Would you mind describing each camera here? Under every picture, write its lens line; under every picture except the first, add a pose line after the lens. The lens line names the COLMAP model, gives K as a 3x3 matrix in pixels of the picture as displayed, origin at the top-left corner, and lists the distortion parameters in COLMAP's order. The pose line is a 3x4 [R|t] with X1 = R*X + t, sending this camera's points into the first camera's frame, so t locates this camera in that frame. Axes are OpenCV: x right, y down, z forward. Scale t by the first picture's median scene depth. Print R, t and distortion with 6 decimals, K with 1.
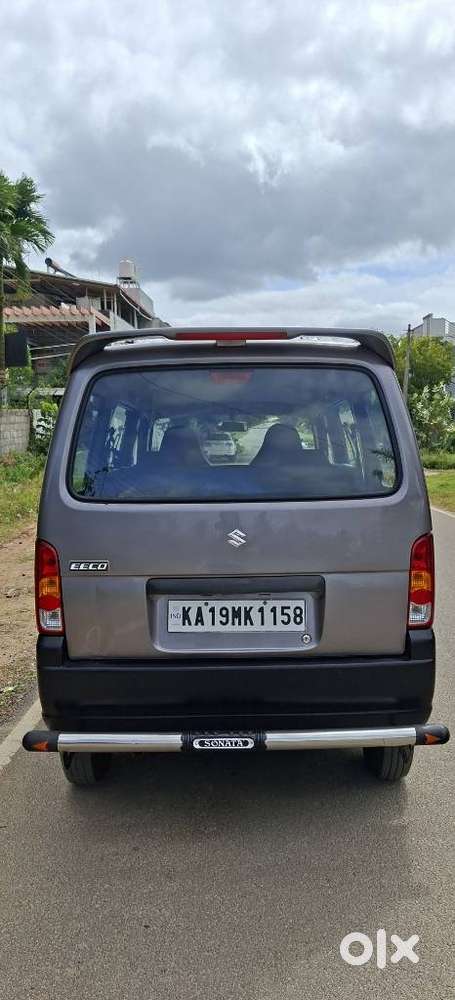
lens RADIAL K [[759.8, 0, 224.3], [0, 759.8, 516.4], [0, 0, 1]] dist [0.048566, -0.002408]
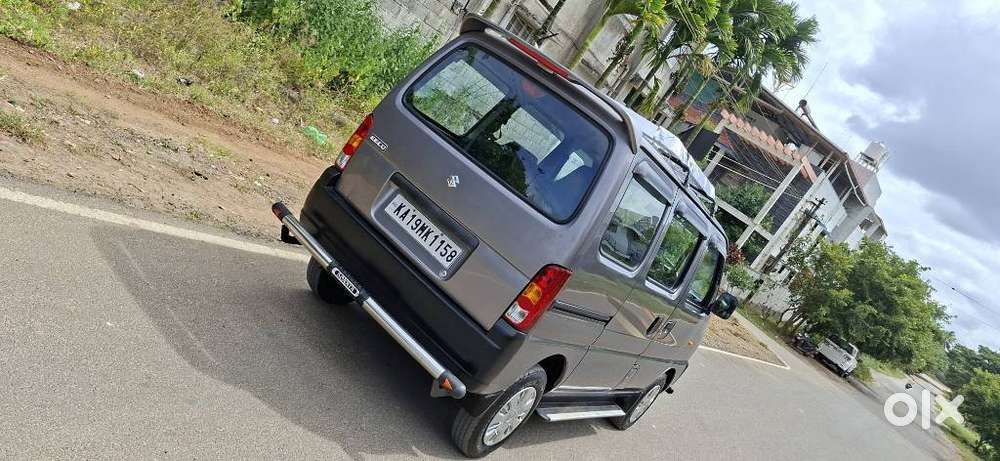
lens RADIAL K [[738.0, 0, 467.8], [0, 738.0, 203.1], [0, 0, 1]] dist [0.108793, -0.126548]
pose [[0.659716, 0.559222, -0.502042, 0.703057], [-0.623626, 0.780153, 0.049524, -0.021765], [0.419364, 0.280415, 0.863424, -0.114234]]
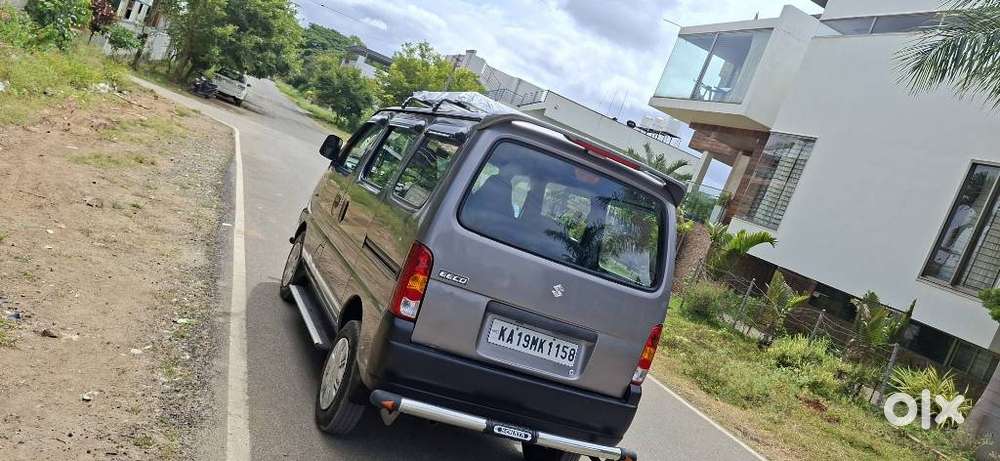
lens RADIAL K [[767.4, 0, 502.5], [0, 767.4, 223.4], [0, 0, 1]] dist [0.108459, -0.158635]
pose [[0.856345, 0.322055, 0.403676, -0.659166], [-0.332242, 0.942035, -0.046753, 0.011519], [-0.395334, -0.094081, 0.913707, -0.218833]]
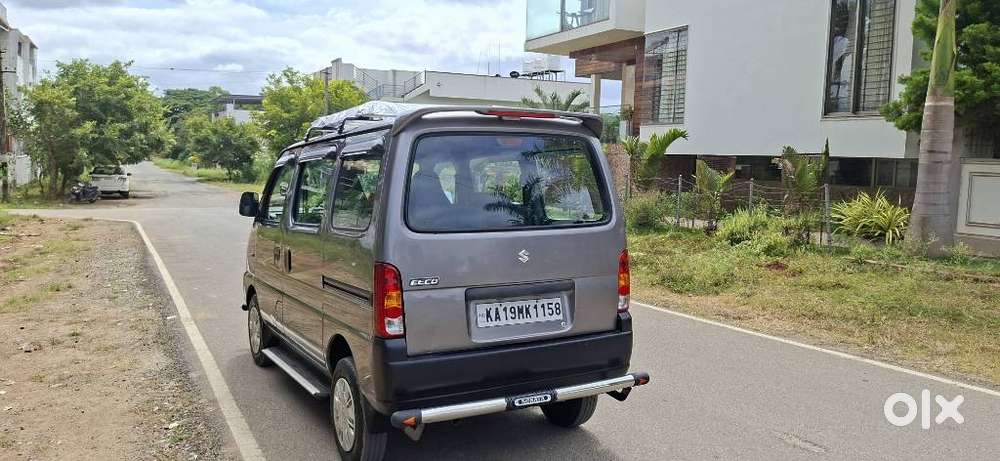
lens RADIAL K [[767.4, 0, 502.5], [0, 767.4, 223.4], [0, 0, 1]] dist [0.108459, -0.158635]
pose [[0.871991, -0.016783, 0.489234, -0.702844], [0.035814, 0.998921, -0.029565, 0.008290], [-0.488210, 0.043302, 0.871651, -0.225269]]
